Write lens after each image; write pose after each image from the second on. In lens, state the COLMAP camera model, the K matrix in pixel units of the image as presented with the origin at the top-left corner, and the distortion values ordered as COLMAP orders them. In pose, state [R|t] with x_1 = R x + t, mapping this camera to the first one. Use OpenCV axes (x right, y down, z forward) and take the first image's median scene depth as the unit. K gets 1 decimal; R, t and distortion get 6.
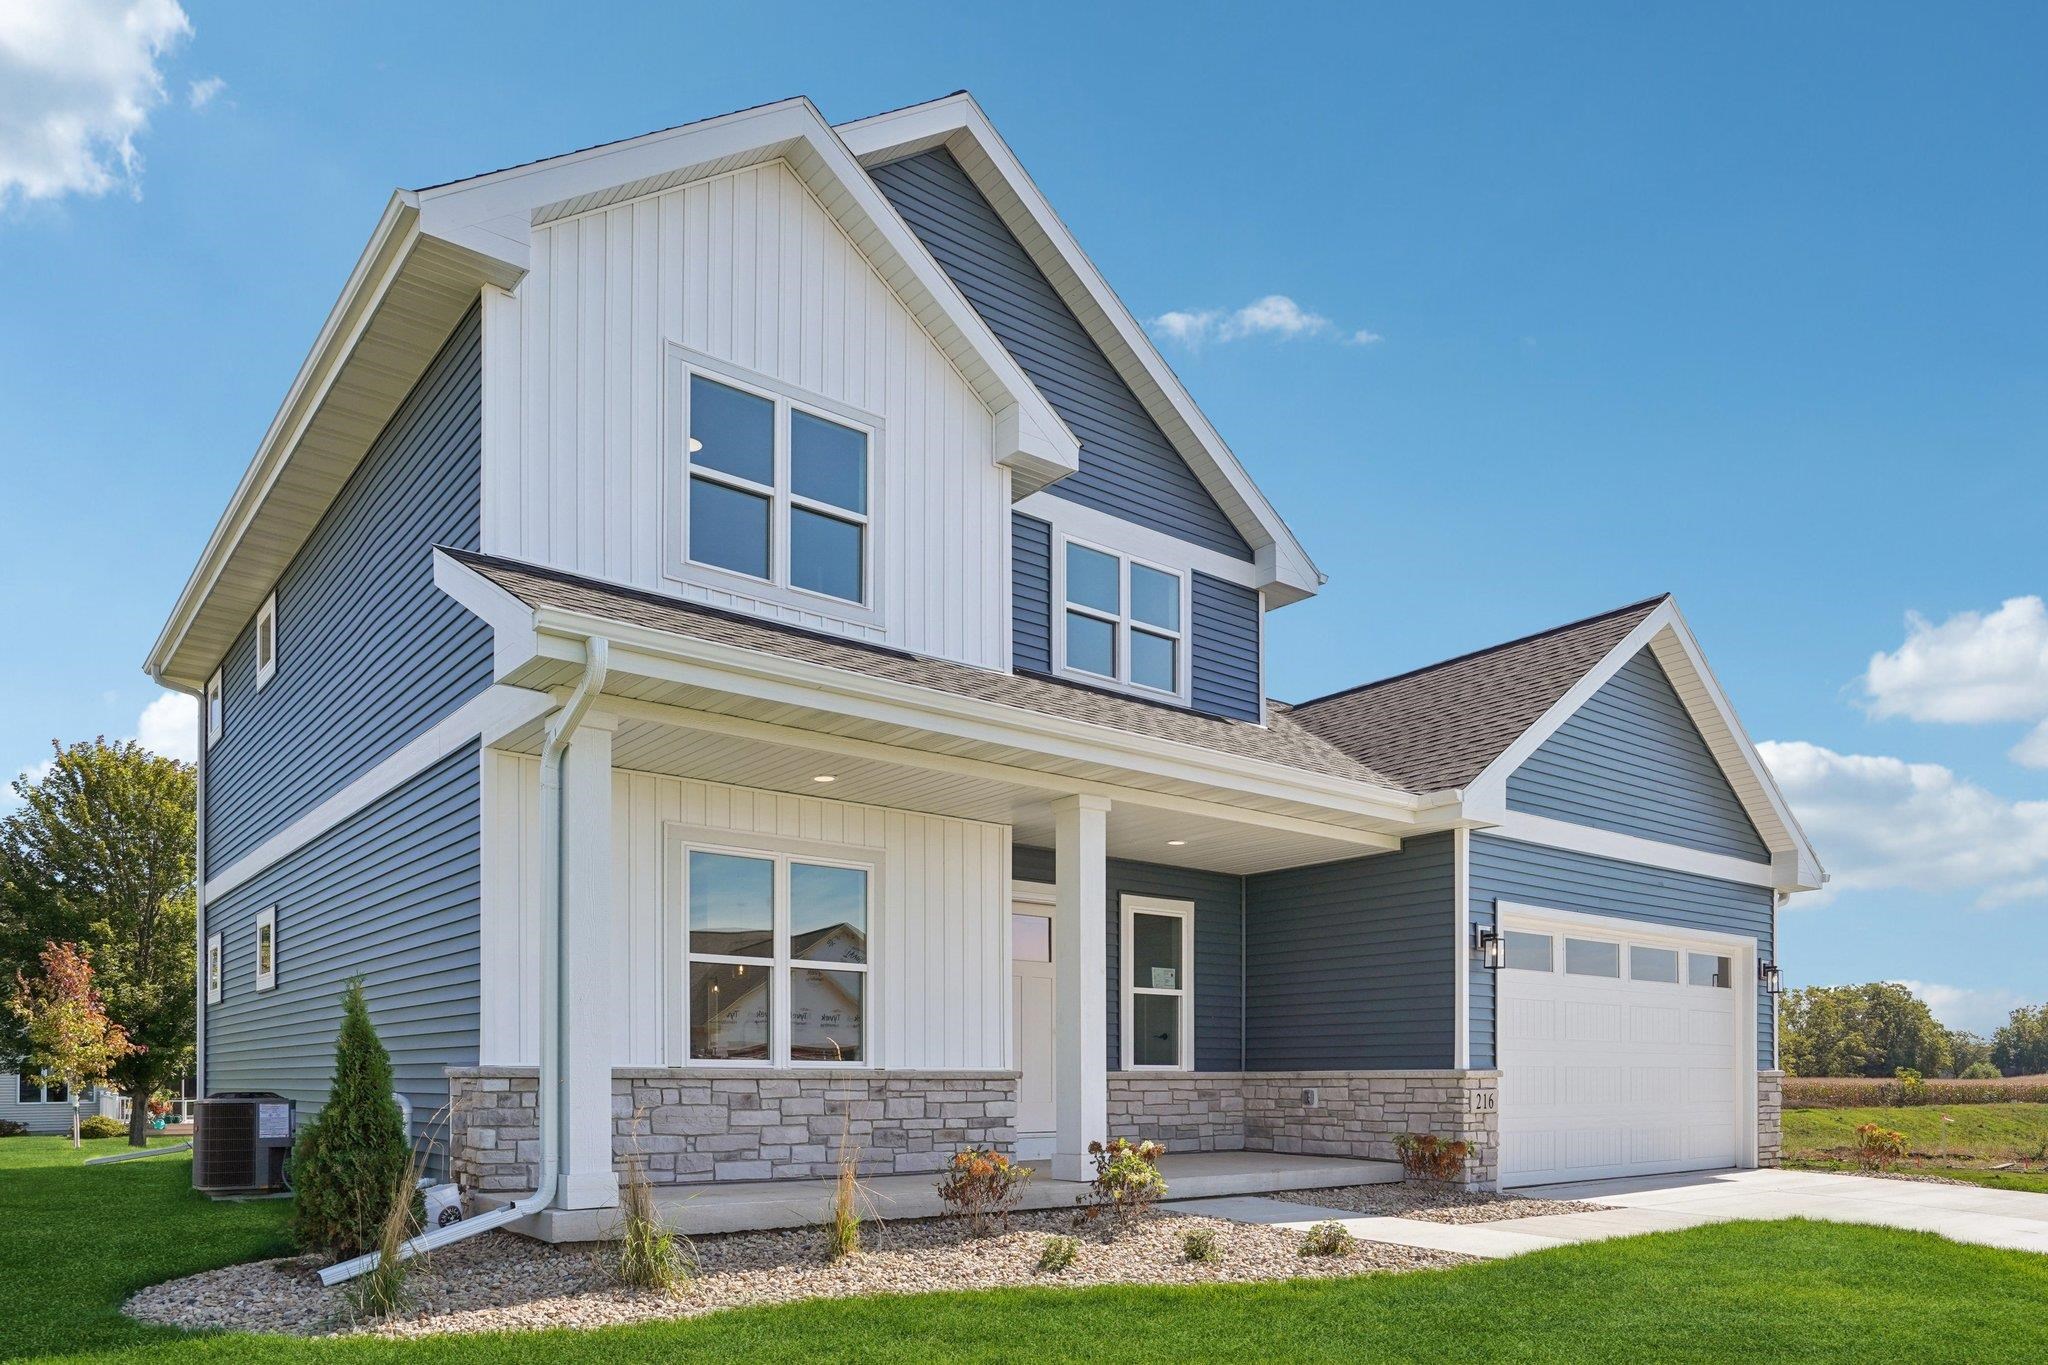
lens RADIAL K [[1336.9, 0, 1024.0], [0, 1336.9, 682.5], [0, 0, 1]] dist [-0.007668, -0.001617]
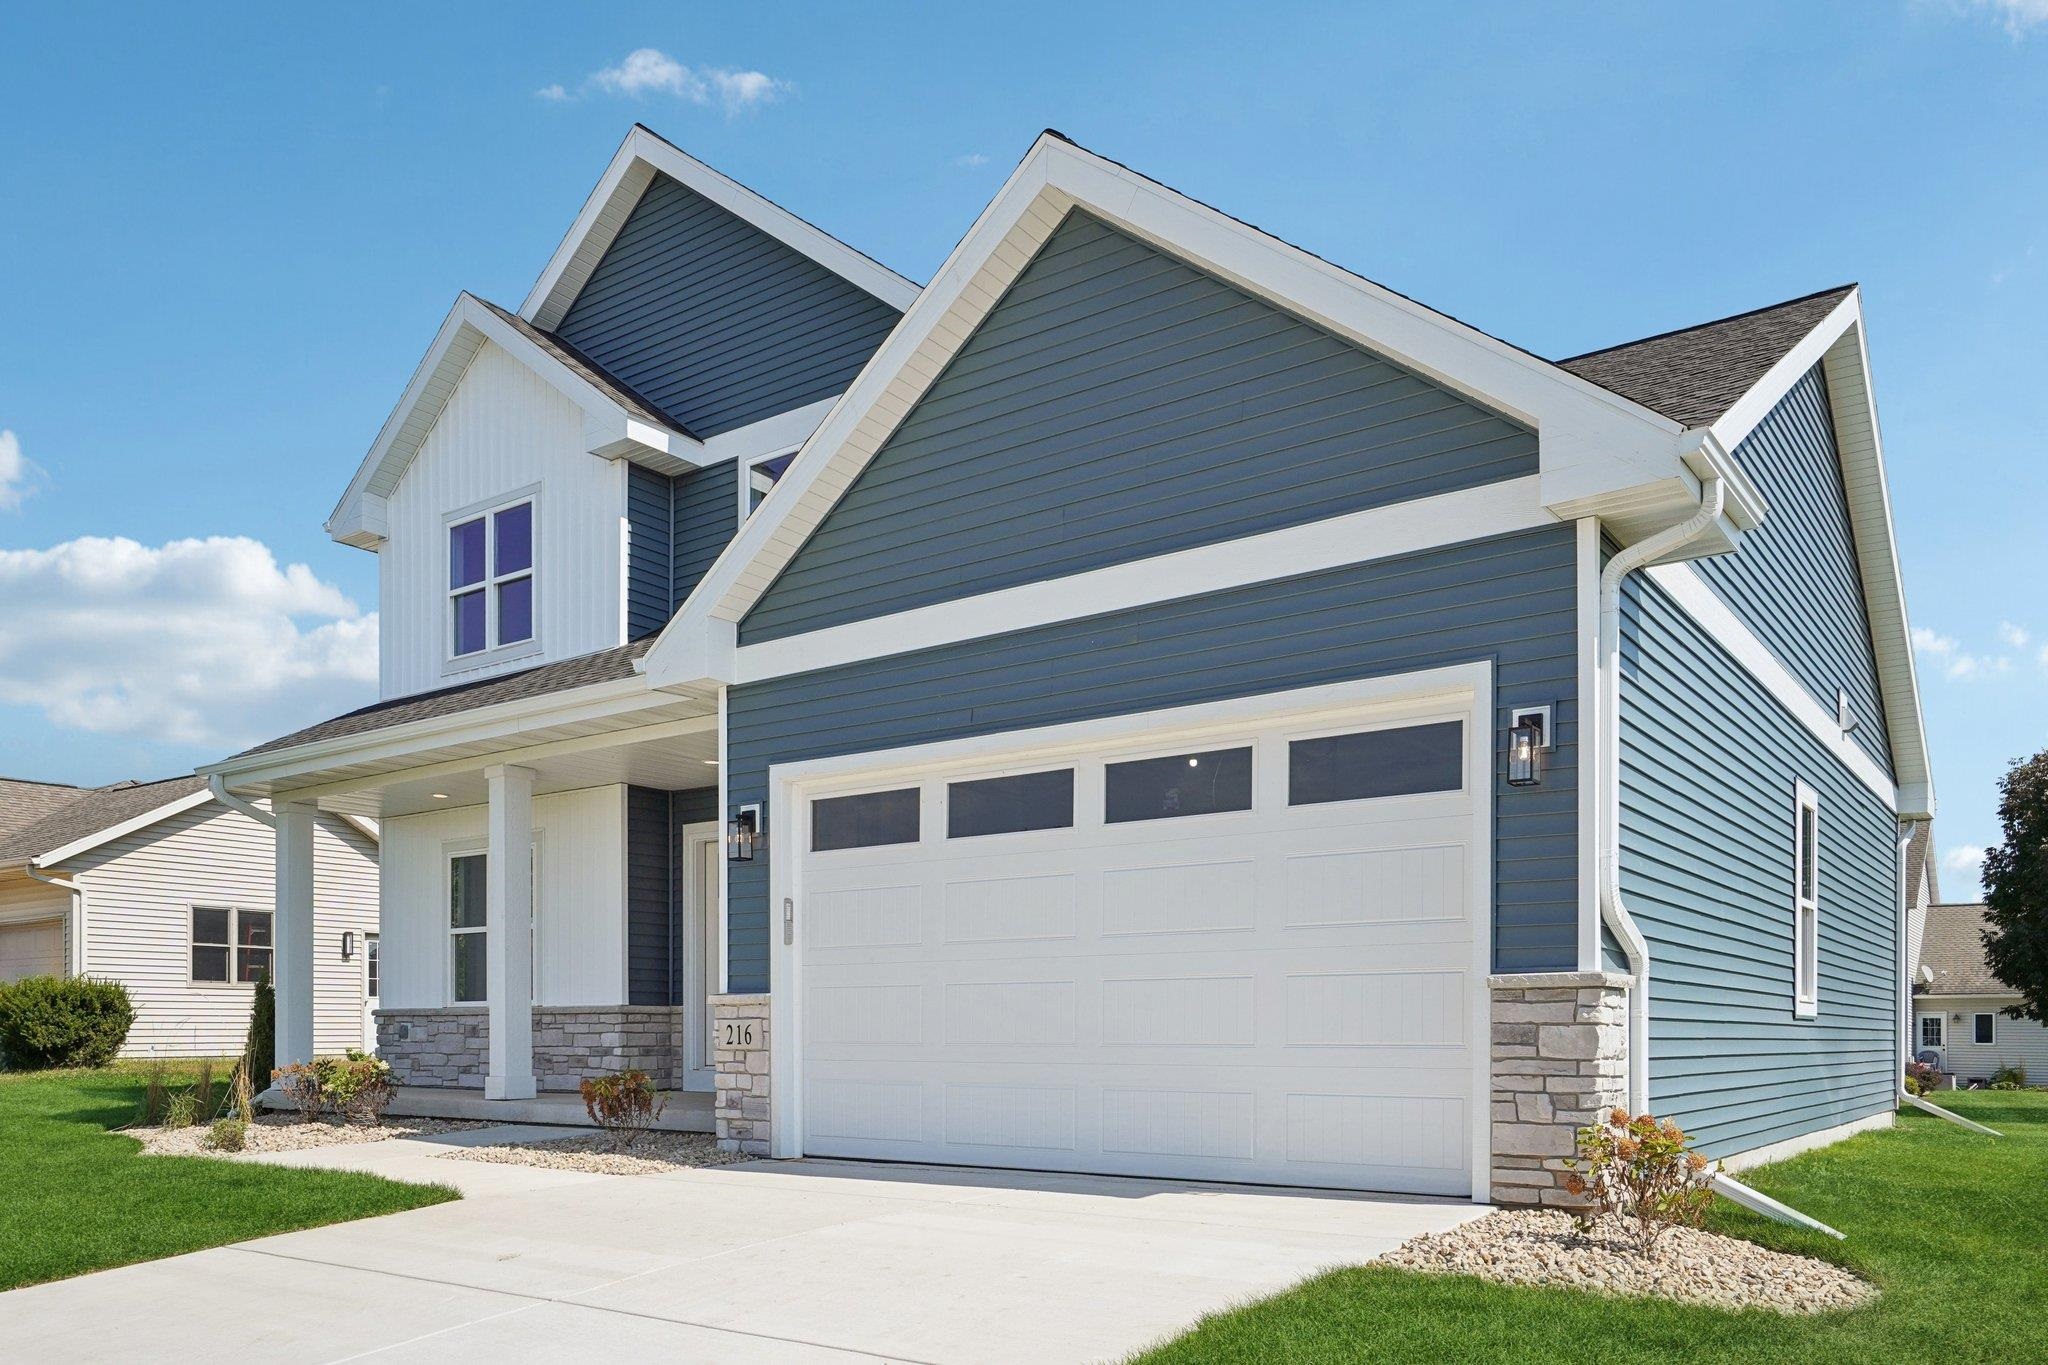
lens RADIAL K [[1473.2, 0, 1023.4], [0, 1473.2, 618.1], [0, 0, 1]] dist [0.007581, 0.002816]
pose [[0.271725, -0.259933, -0.926607, 1.320300], [0.276164, 0.943399, -0.183659, 0.310175], [0.921899, -0.205991, 0.328130, 0.990477]]
